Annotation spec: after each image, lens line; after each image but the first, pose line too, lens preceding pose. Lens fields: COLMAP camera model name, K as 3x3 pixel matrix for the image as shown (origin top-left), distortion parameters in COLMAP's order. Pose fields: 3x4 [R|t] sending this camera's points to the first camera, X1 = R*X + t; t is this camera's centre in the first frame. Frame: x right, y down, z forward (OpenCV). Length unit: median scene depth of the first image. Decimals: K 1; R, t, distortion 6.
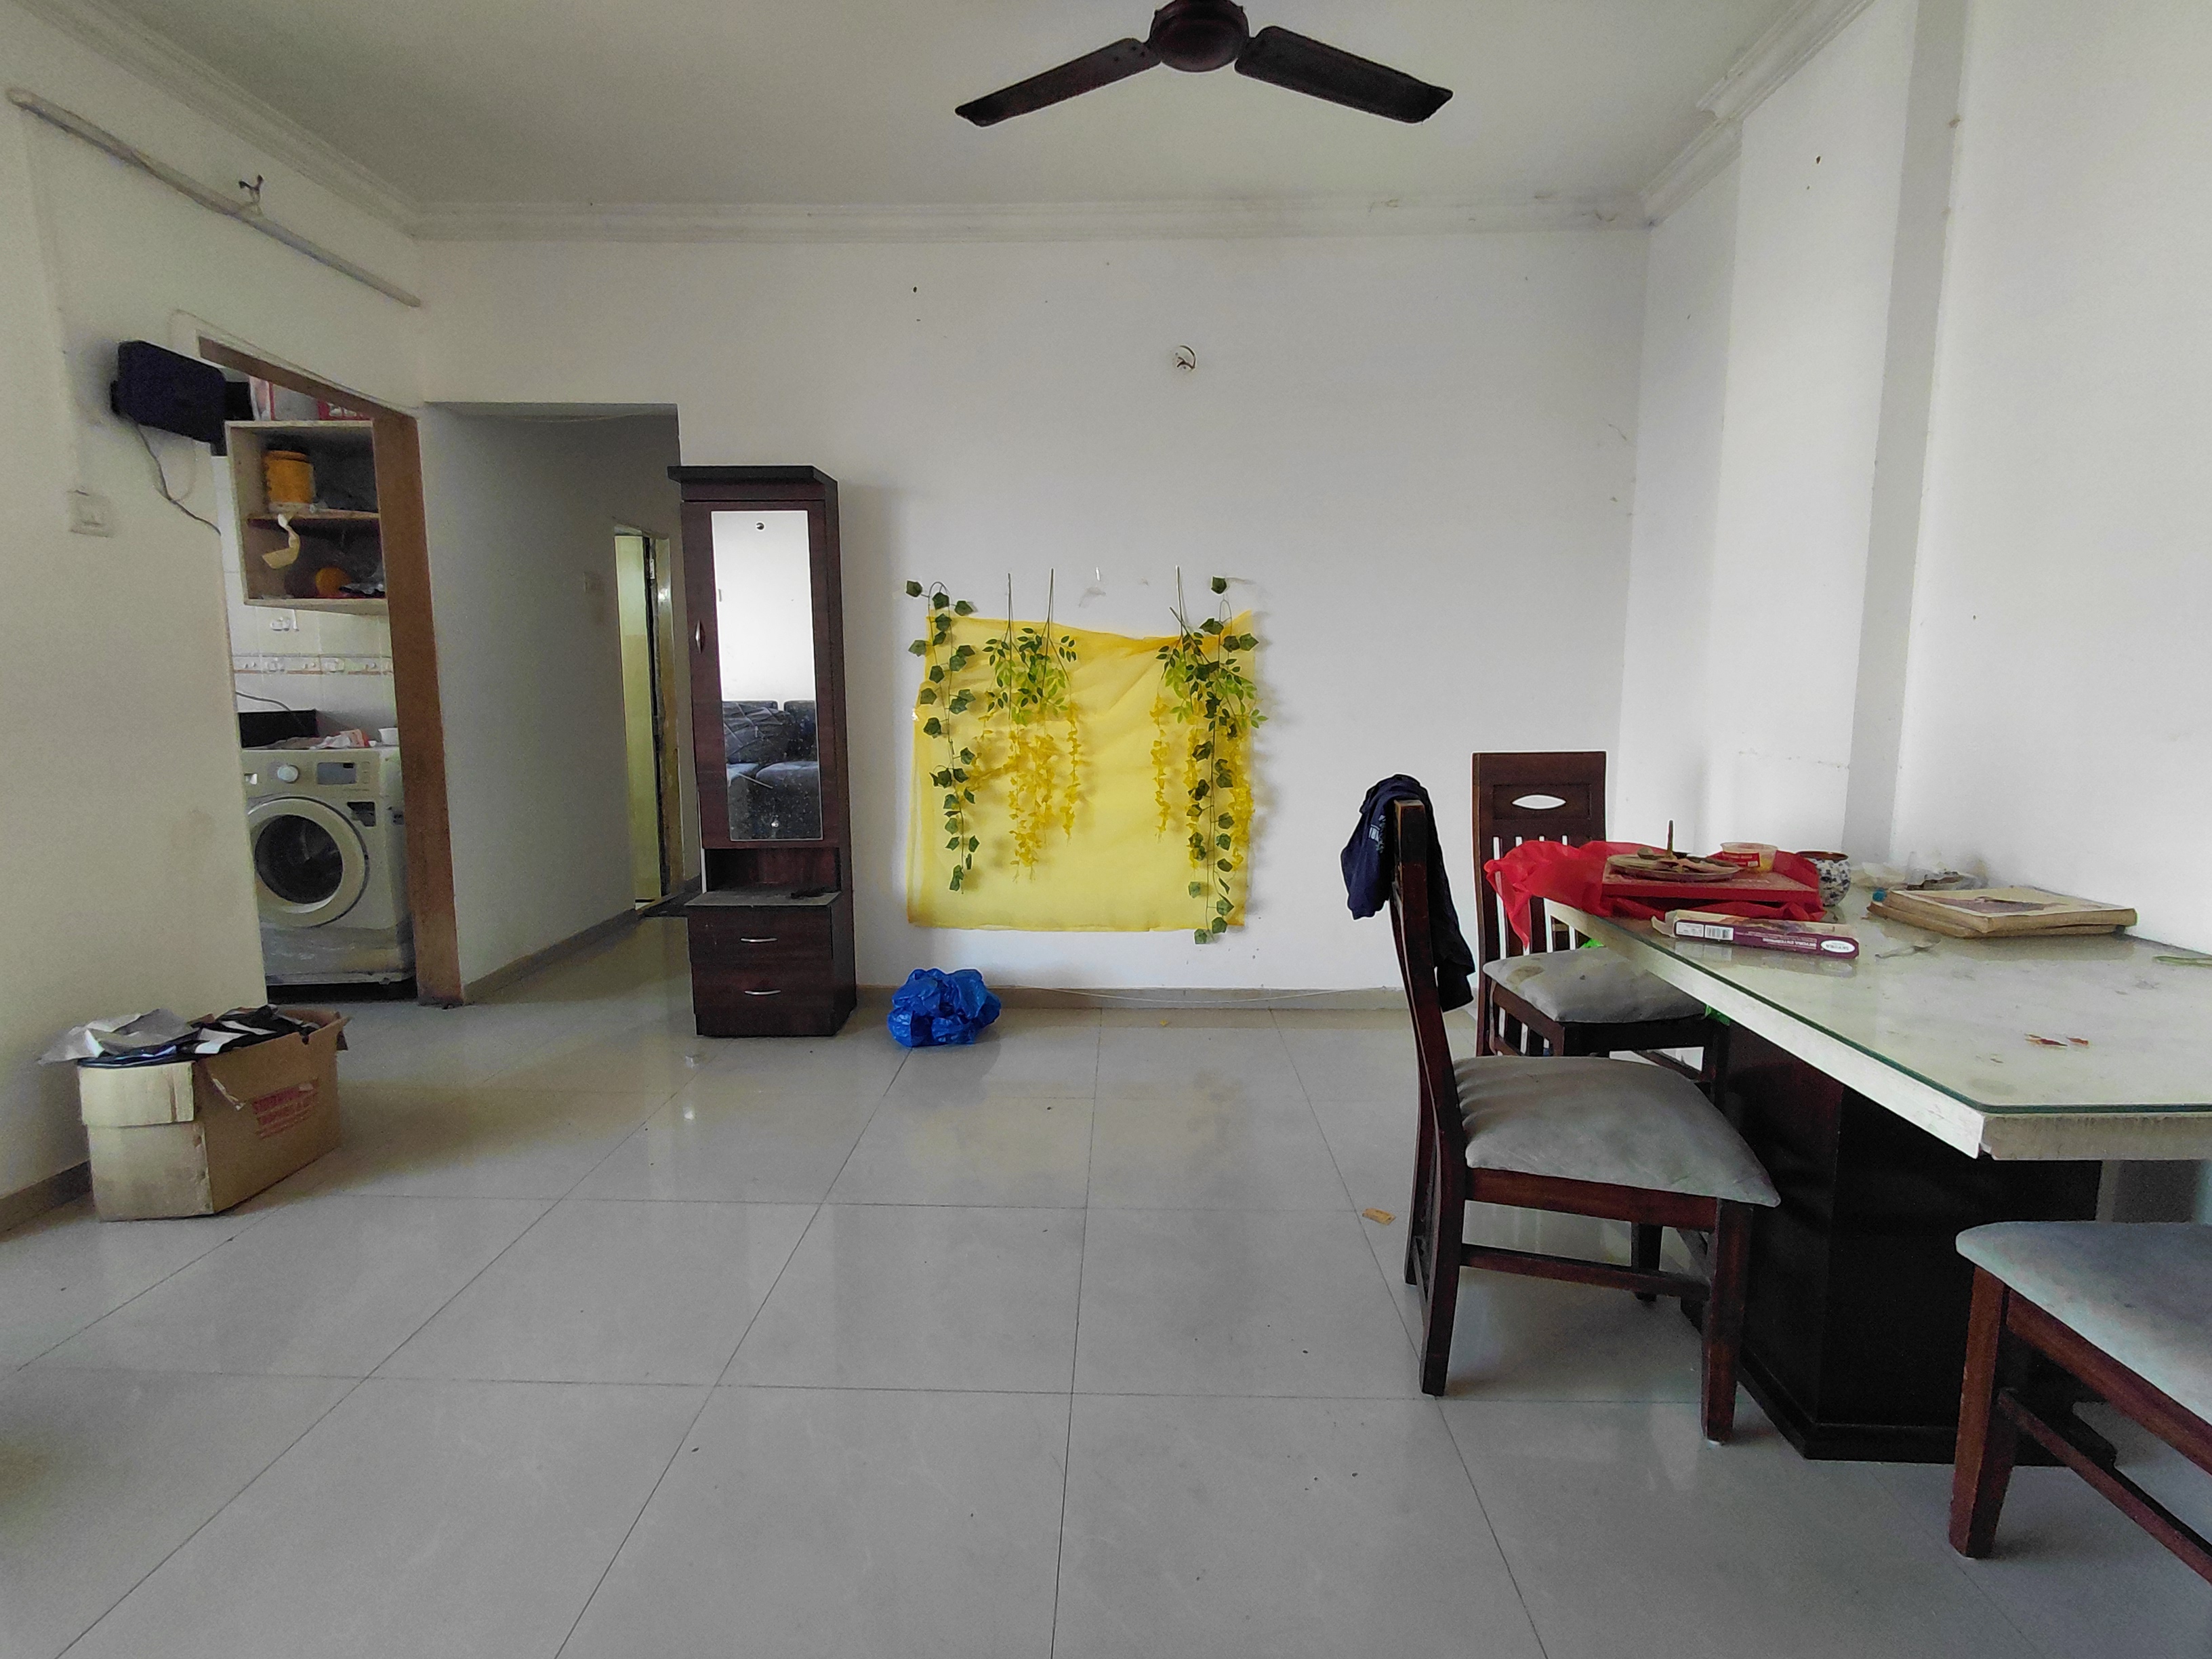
lens RADIAL K [[1024.3, 0, 1098.6], [0, 1024.3, 802.2], [0, 0, 1]] dist [0.009640, -0.005785]
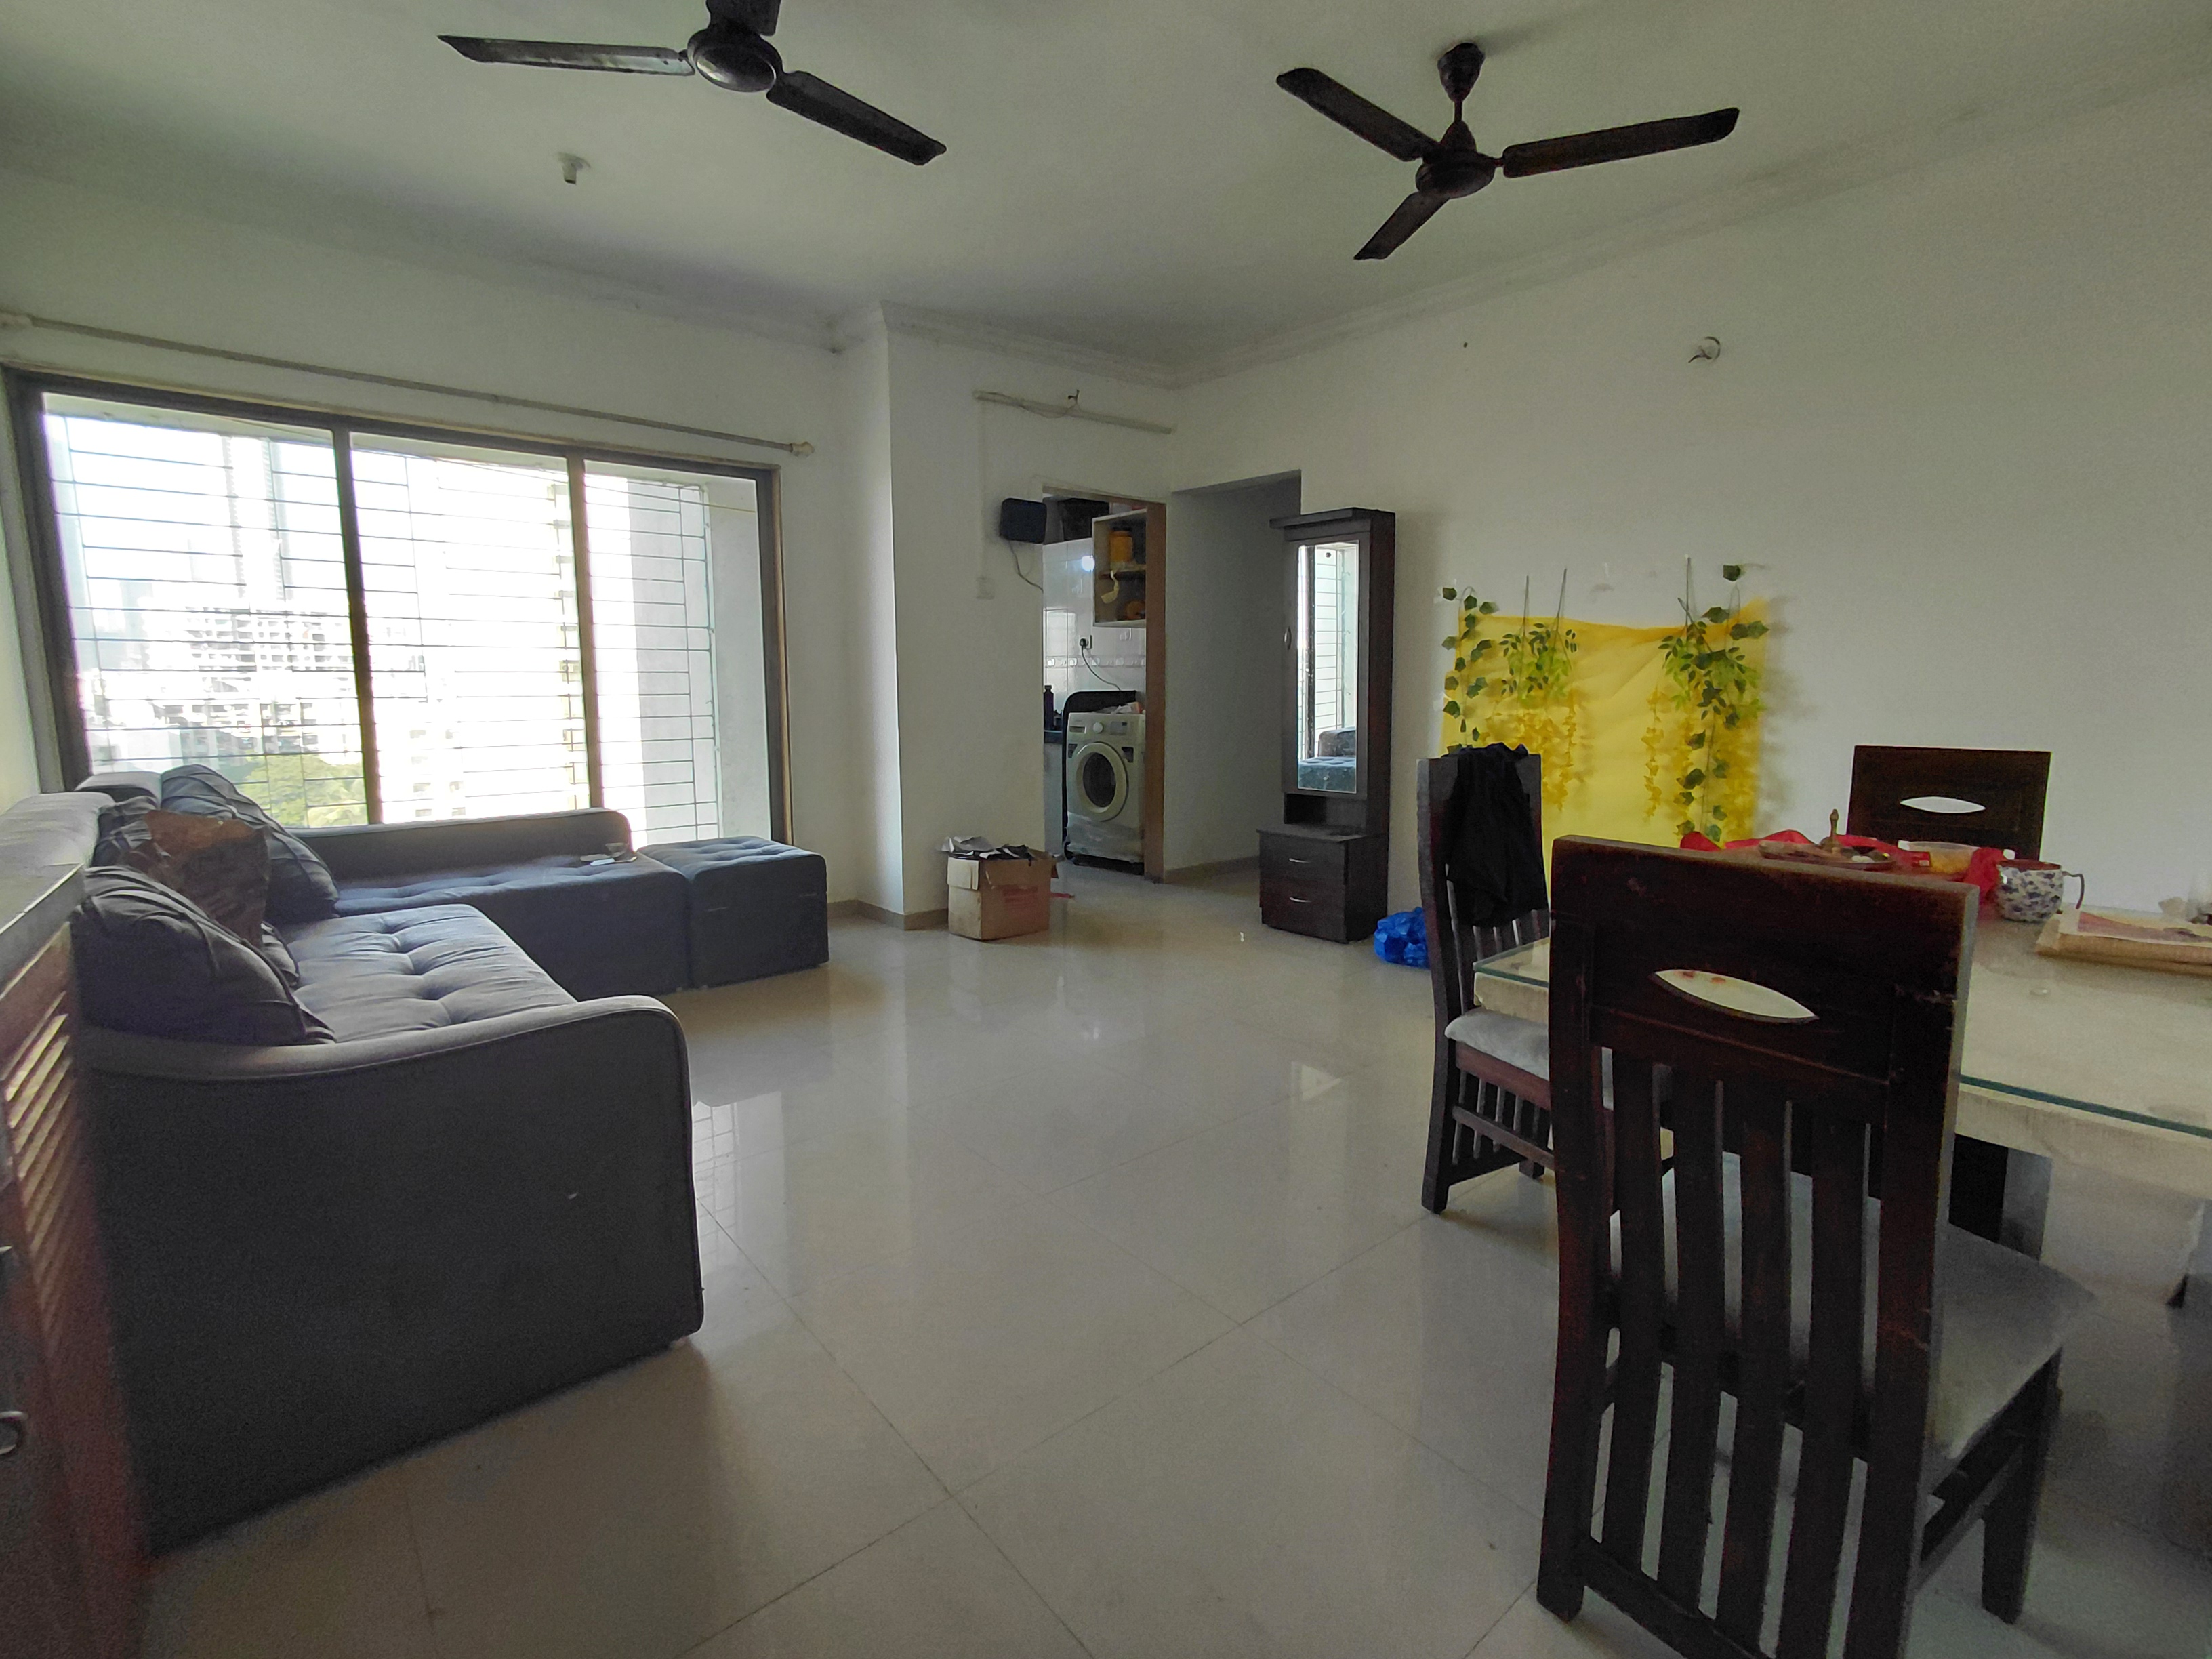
lens RADIAL K [[1024.3, 0, 1098.6], [0, 1024.3, 802.2], [0, 0, 1]] dist [0.009640, -0.005785]
pose [[0.661785, 0.093398, -0.743853, 0.465581], [-0.087992, 0.995028, 0.046652, 0.015321], [0.744512, 0.034579, 0.666713, -0.101962]]
